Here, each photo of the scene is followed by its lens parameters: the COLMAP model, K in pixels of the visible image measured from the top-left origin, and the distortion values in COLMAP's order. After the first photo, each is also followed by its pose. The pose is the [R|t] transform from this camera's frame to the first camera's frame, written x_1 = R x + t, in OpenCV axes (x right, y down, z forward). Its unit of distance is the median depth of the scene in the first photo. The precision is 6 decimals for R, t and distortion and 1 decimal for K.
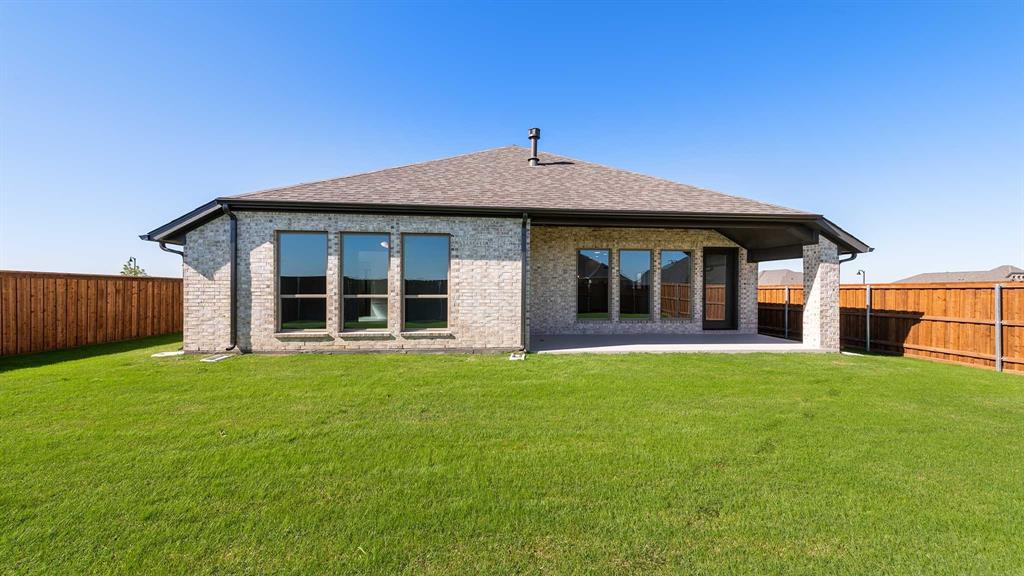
lens RADIAL K [[397.9, 0, 512.0], [0, 397.9, 288.0], [0, 0, 1]] dist [-0.000190, -0.000095]
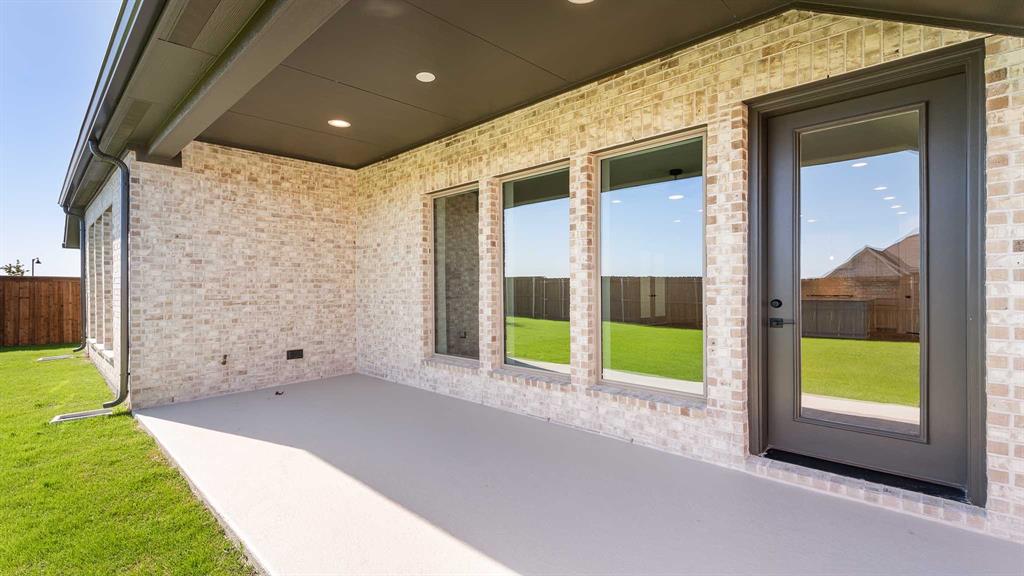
lens RADIAL K [[461.1, 0, 512.1], [0, 461.1, 290.3], [0, 0, 1]] dist [0.000770, -0.000146]
pose [[0.650990, -0.001299, -0.759085, 0.598325], [0.002019, 0.999998, 0.000020, 0.006400], [0.759083, -0.001546, 0.650991, 0.722233]]
